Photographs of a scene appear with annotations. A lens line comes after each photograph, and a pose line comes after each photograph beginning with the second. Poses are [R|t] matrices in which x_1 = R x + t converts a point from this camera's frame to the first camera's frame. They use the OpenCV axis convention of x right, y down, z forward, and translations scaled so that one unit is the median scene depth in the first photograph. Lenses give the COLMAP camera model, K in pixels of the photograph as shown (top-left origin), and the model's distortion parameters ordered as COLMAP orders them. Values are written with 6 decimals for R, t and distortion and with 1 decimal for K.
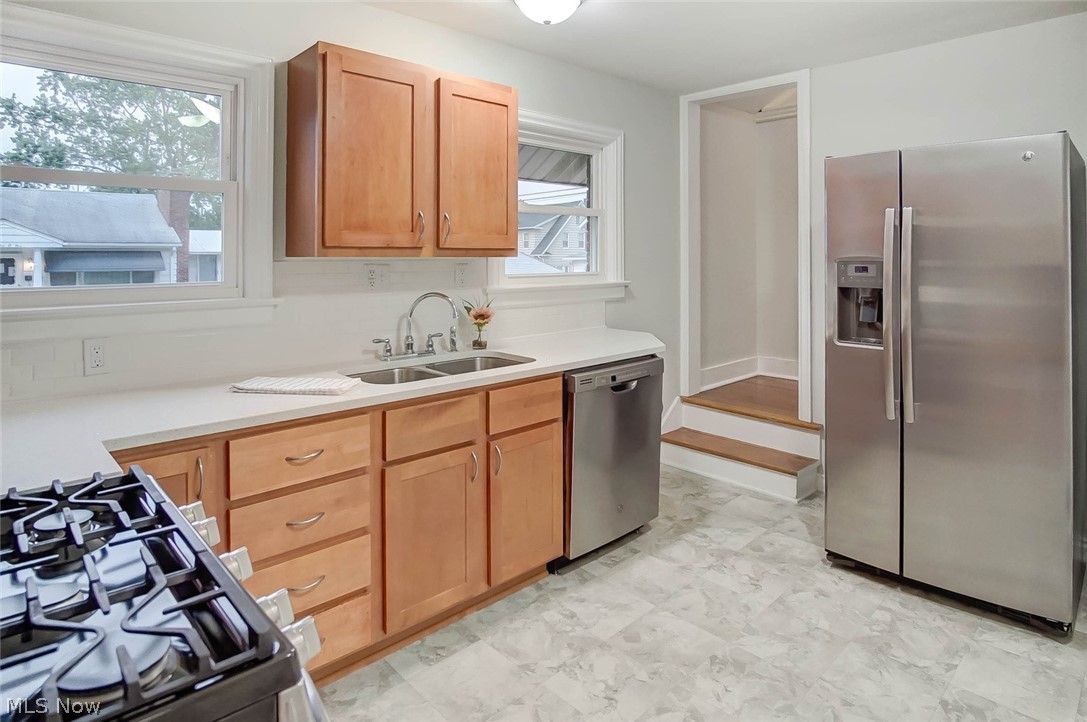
lens RADIAL K [[600.6, 0, 545.8], [0, 600.6, 343.0], [0, 0, 1]] dist [-0.007059, -0.000889]
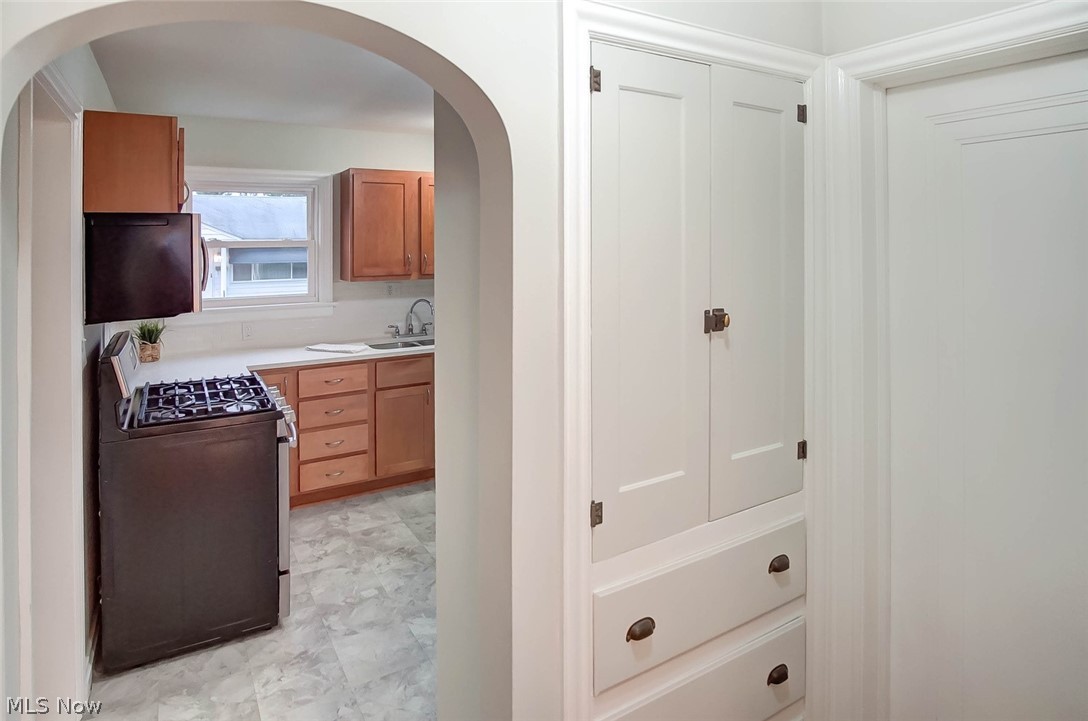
lens RADIAL K [[605.2, 0, 544.0], [0, 605.2, 360.5], [0, 0, 1]] dist [-0.000297, -0.000209]
pose [[0.975559, 0.035856, -0.216795, 0.620464], [-0.024621, 0.998221, 0.054304, -0.013220], [0.218356, -0.047639, 0.974706, -0.722095]]
